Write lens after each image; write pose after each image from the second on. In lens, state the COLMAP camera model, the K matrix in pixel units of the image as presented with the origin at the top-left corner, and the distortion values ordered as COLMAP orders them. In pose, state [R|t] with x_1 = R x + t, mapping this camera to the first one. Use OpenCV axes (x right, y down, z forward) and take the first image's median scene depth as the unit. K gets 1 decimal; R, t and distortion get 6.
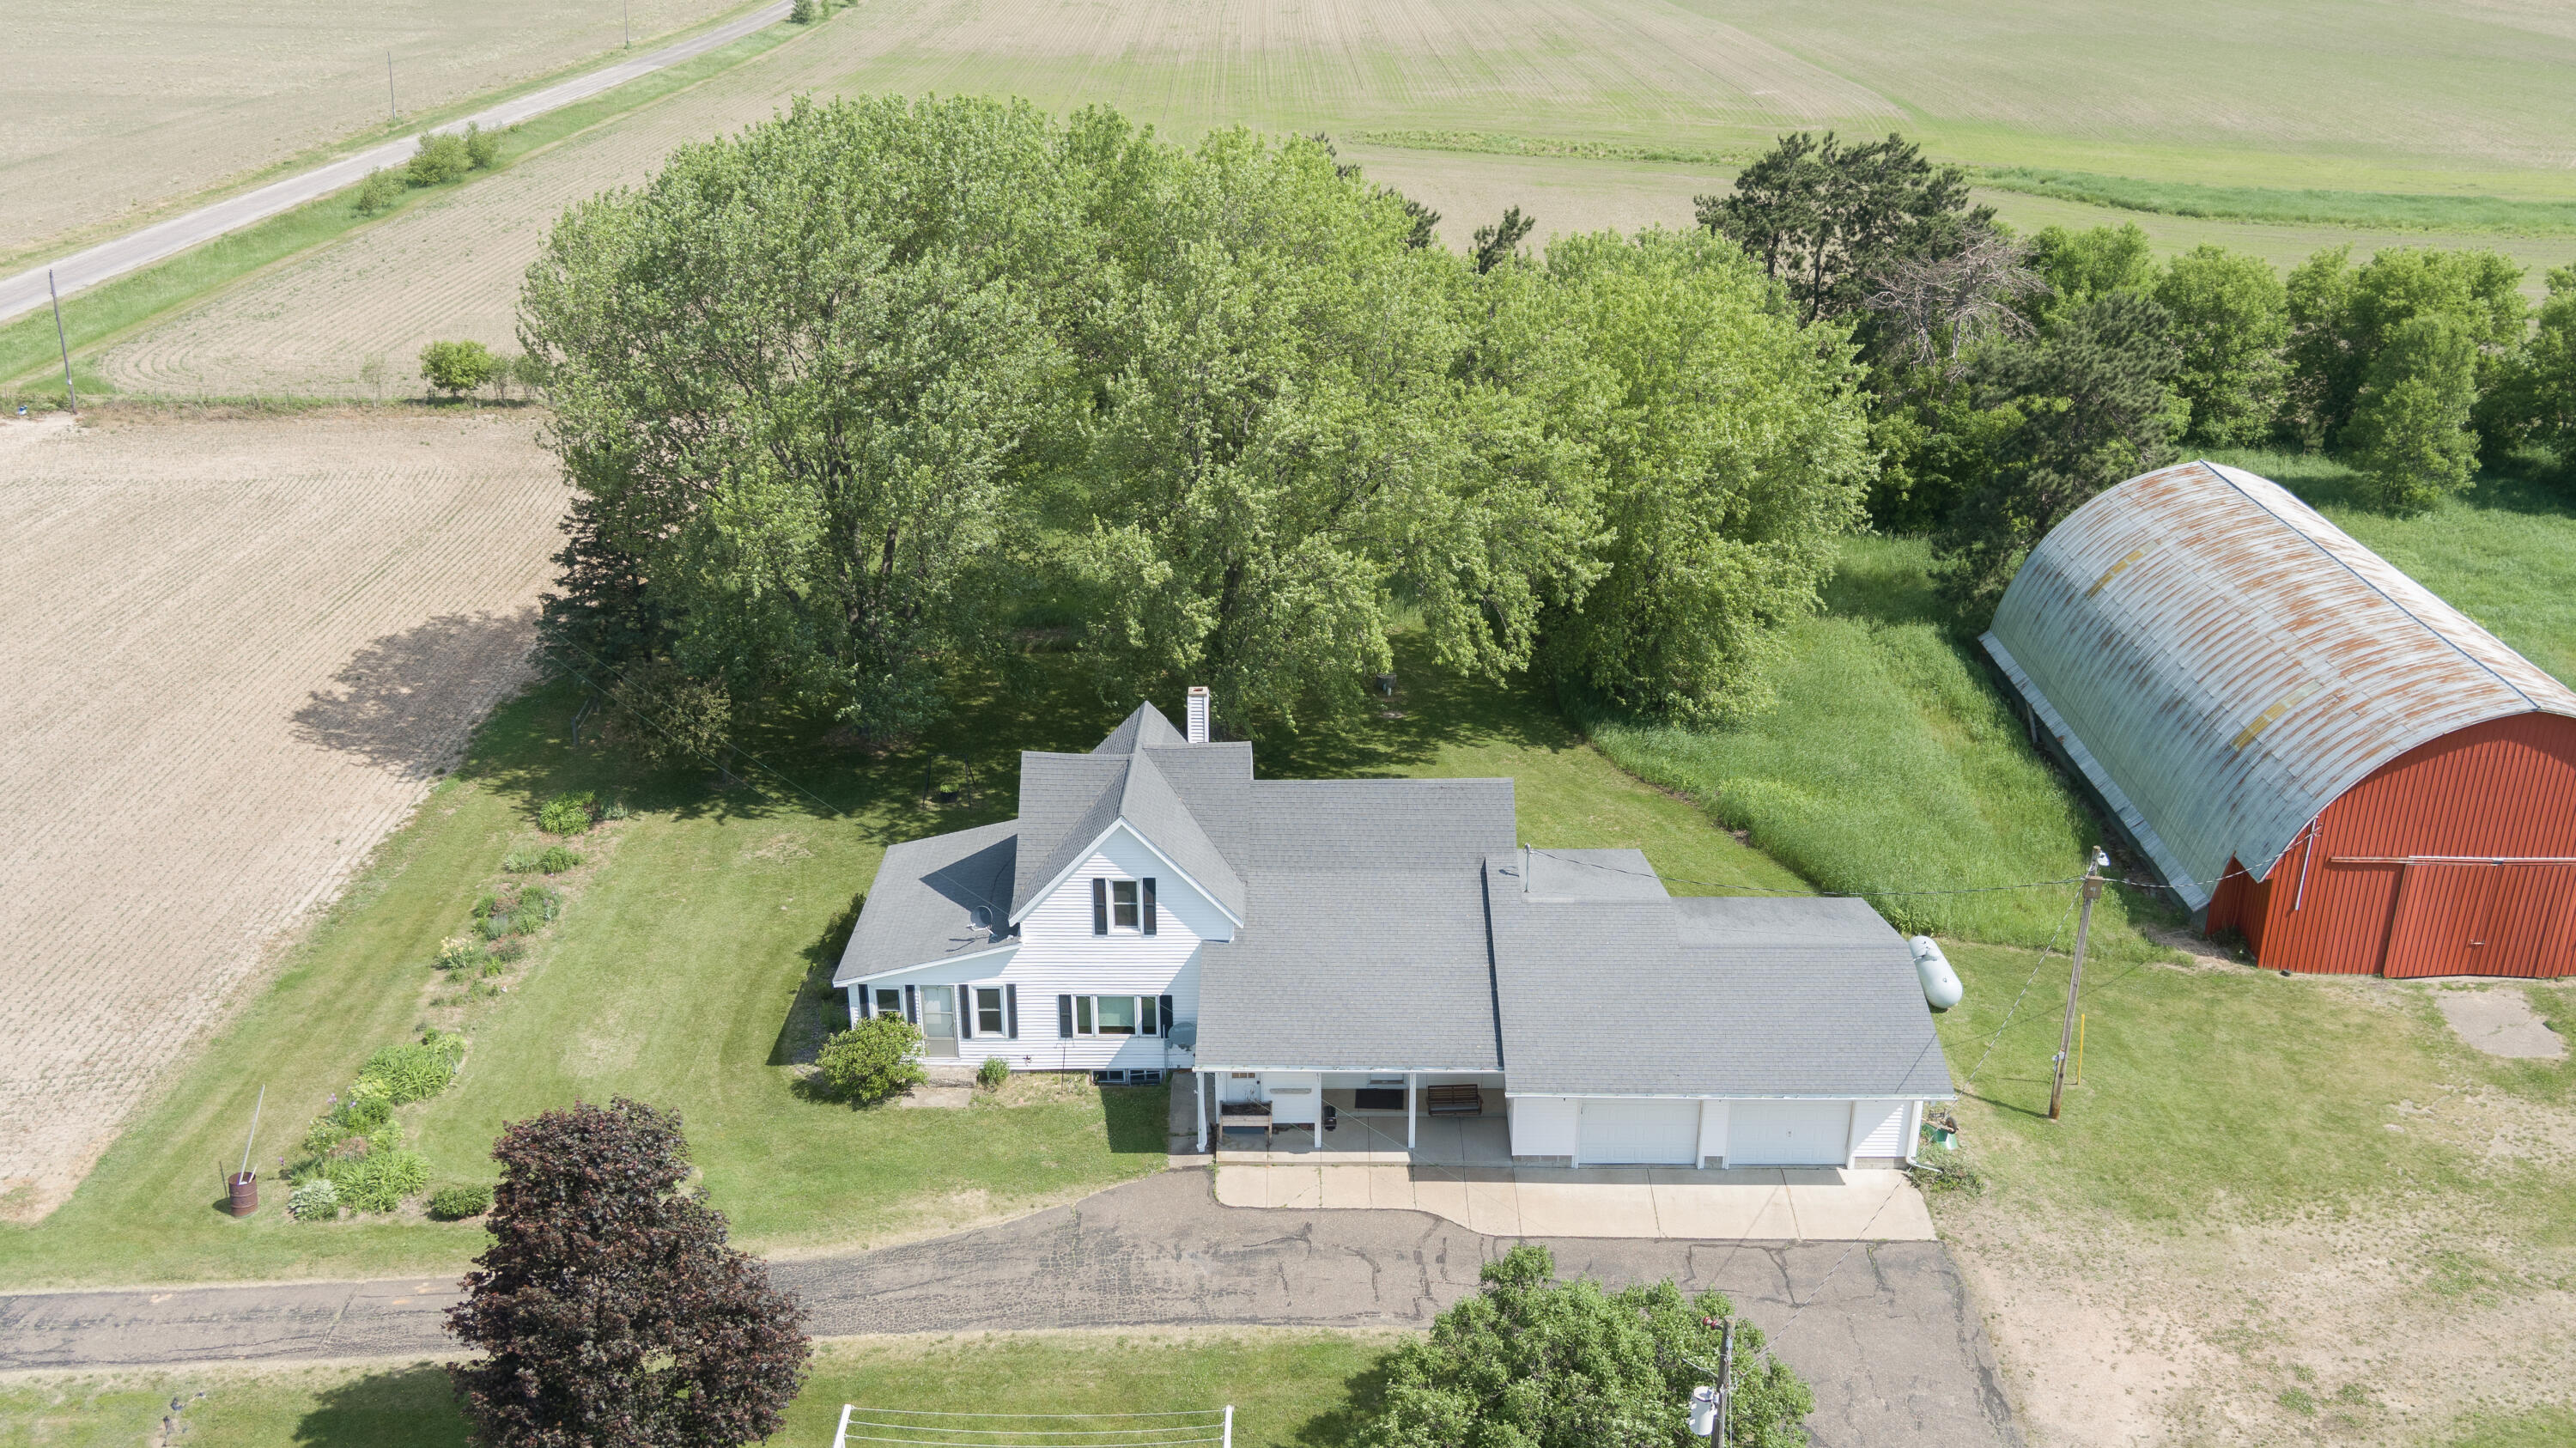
lens RADIAL K [[2136.2, 0, 1312.9], [0, 2136.2, 727.2], [0, 0, 1]] dist [-0.048785, 0.008061]
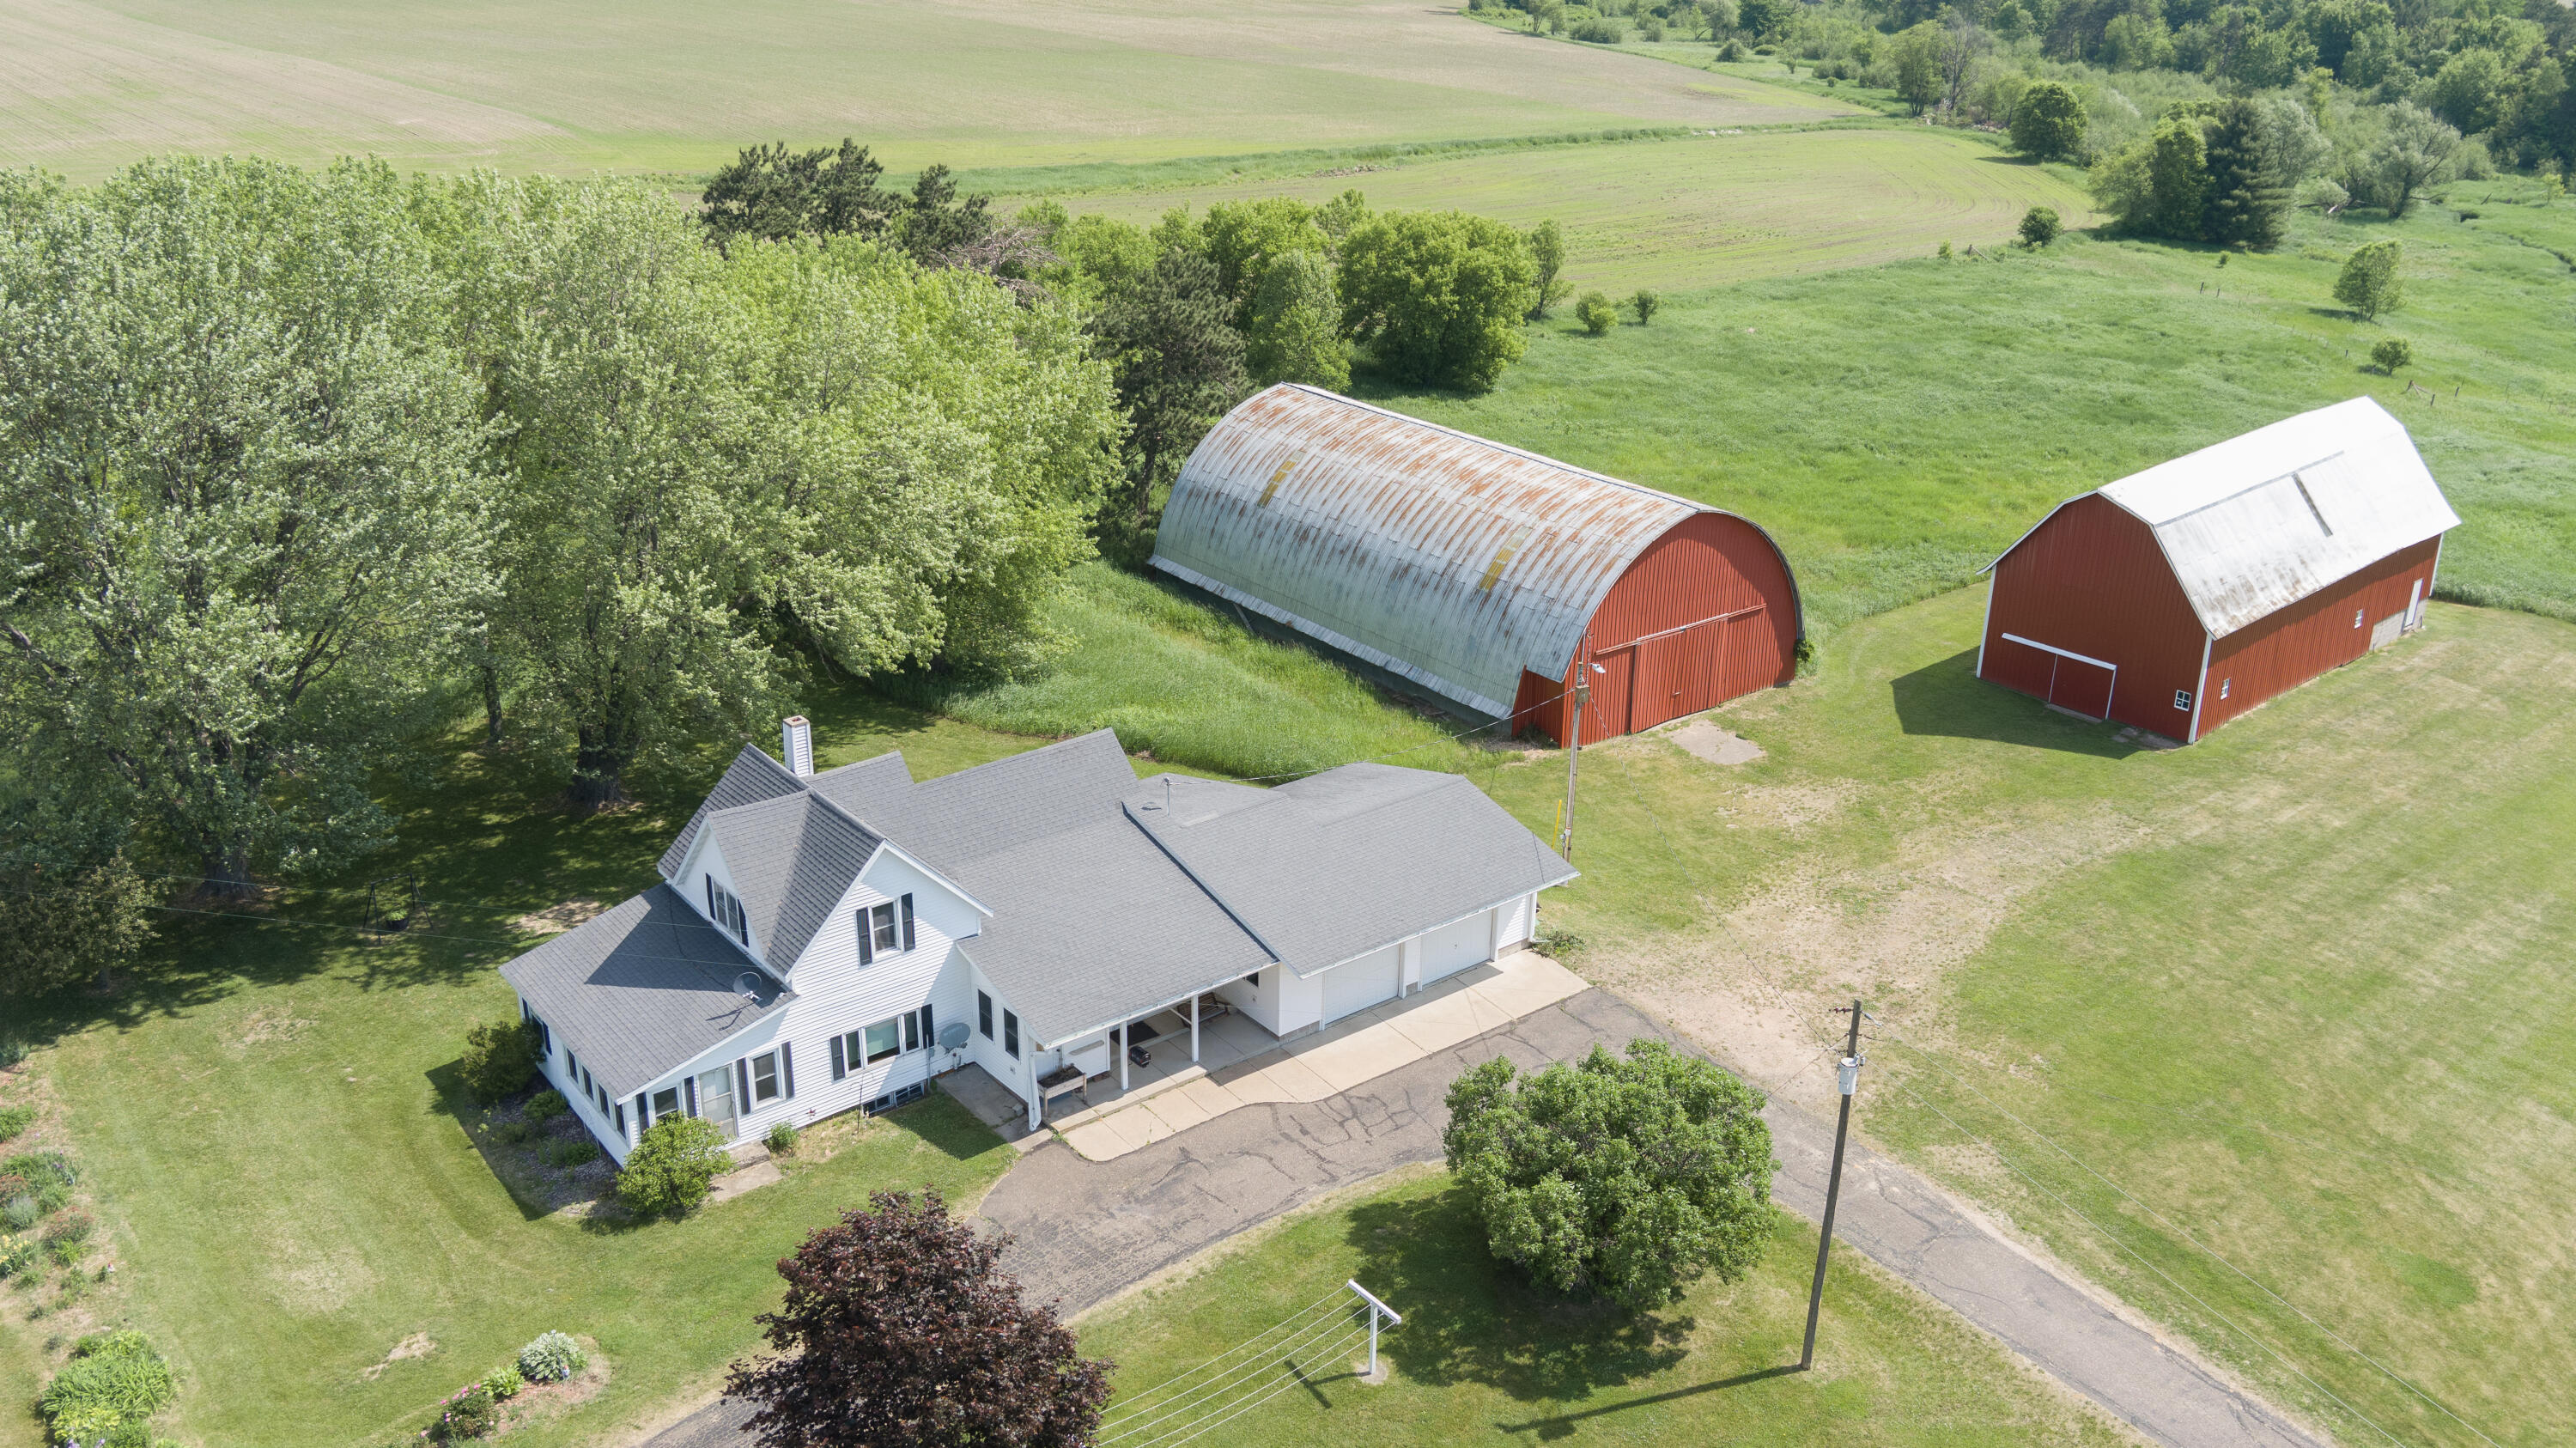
lens RADIAL K [[2064.7, 0, 1288.0], [0, 2064.7, 724.0], [0, 0, 1]] dist [-0.043870, 0.001200]
pose [[0.777969, -0.228193, 0.585399, -0.478986], [0.226746, 0.970895, 0.077127, -0.041403], [-0.585961, 0.072735, 0.807068, 0.095566]]
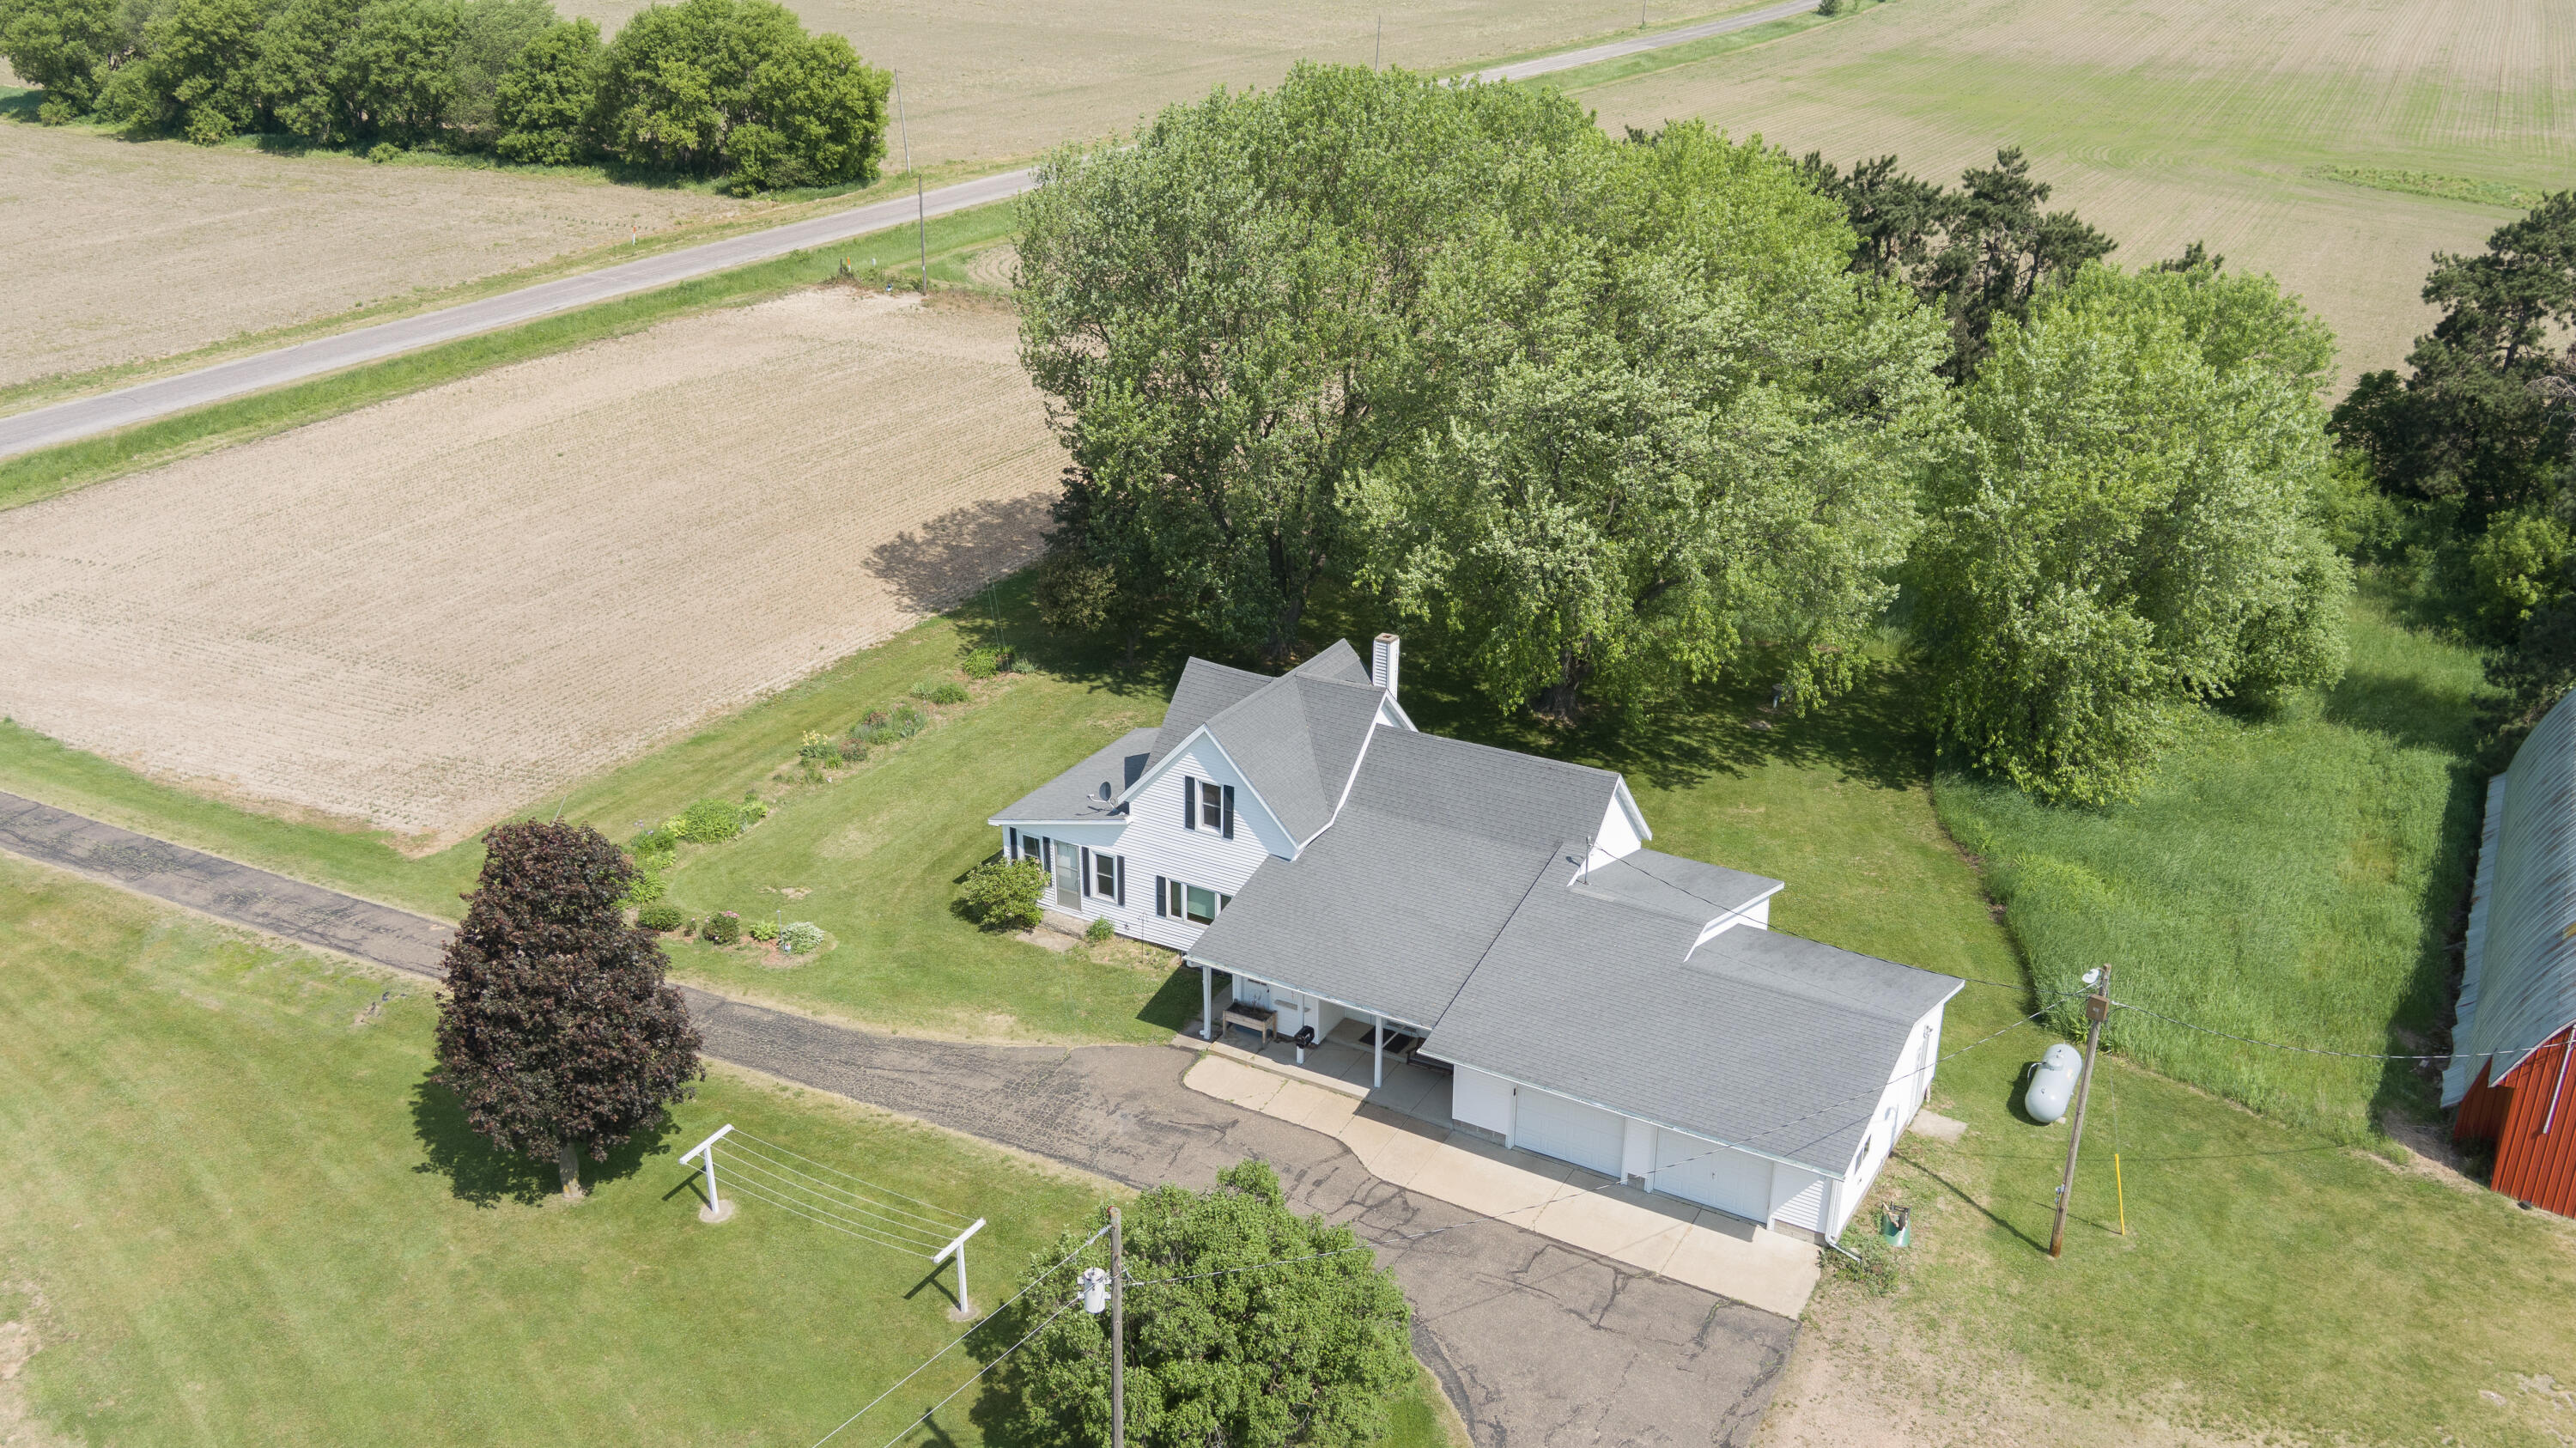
lens RADIAL K [[2136.2, 0, 1312.9], [0, 2136.2, 727.2], [0, 0, 1]] dist [-0.048785, 0.008061]
pose [[0.873335, 0.193997, -0.446823, 0.432552], [-0.192086, 0.980099, 0.050089, -0.021156], [0.447648, 0.042084, 0.893219, 0.041753]]
